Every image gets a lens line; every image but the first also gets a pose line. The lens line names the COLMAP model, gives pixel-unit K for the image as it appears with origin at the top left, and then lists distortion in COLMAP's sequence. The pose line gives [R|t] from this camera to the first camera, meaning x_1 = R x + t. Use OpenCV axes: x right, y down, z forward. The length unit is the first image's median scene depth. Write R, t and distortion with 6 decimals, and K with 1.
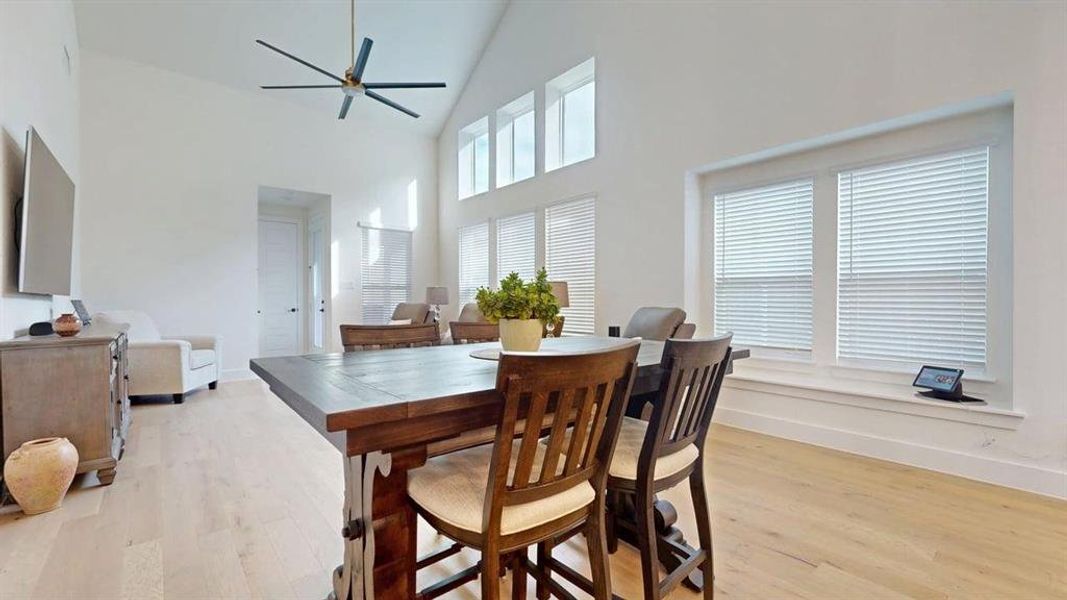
lens RADIAL K [[436.4, 0, 533.4], [0, 436.4, 301.3], [0, 0, 1]] dist [0.000205, -0.000007]
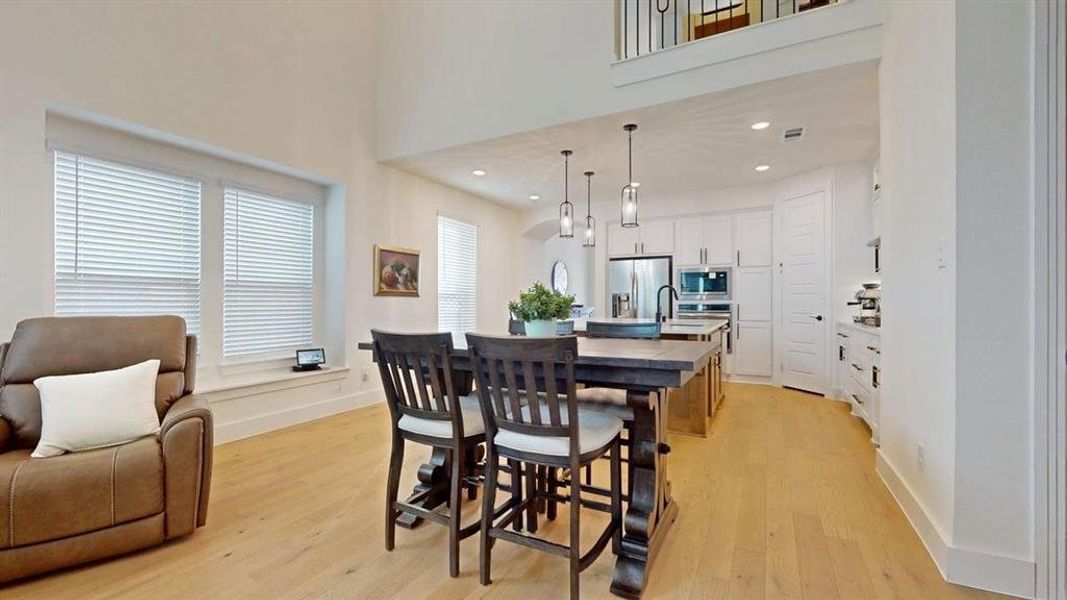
lens RADIAL K [[436.4, 0, 536.6], [0, 436.4, 299.7], [0, 0, 1]] dist [0.000205, -0.000007]
pose [[-0.361753, 0.005476, 0.932258, -0.625434], [0.006073, 0.999975, -0.003517, -0.005305], [-0.932254, 0.004390, -0.361777, 0.716490]]
